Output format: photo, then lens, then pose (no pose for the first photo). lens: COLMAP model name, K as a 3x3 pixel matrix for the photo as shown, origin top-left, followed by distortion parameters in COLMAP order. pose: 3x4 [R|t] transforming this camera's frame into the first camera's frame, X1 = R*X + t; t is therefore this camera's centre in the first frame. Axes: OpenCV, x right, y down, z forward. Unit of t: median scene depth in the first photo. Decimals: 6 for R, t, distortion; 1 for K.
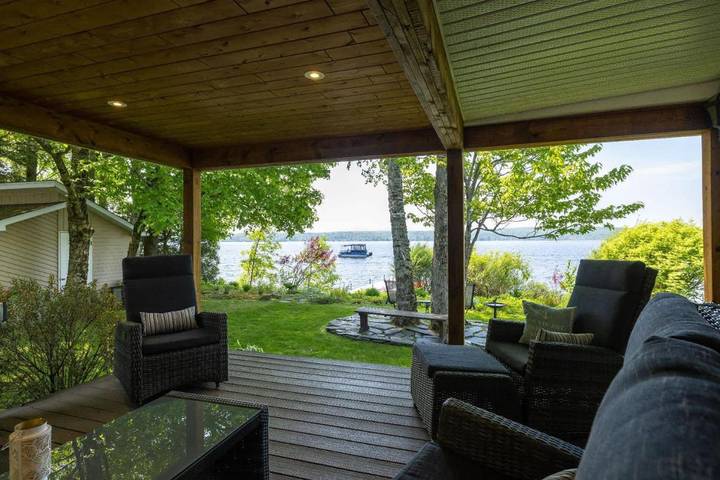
lens RADIAL K [[378.8, 0, 361.7], [0, 378.8, 240.8], [0, 0, 1]] dist [-0.000091, -0.000295]
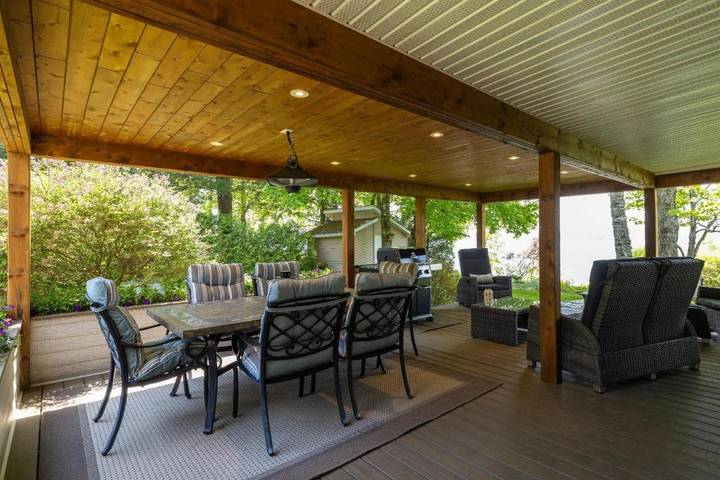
lens RADIAL K [[378.8, 0, 358.5], [0, 378.8, 239.0], [0, 0, 1]] dist [-0.000091, -0.000295]
pose [[0.860546, -0.003305, -0.509362, -0.003731], [0.003316, 0.999994, -0.000888, -0.005177], [0.509362, -0.000925, 0.860552, -0.349419]]
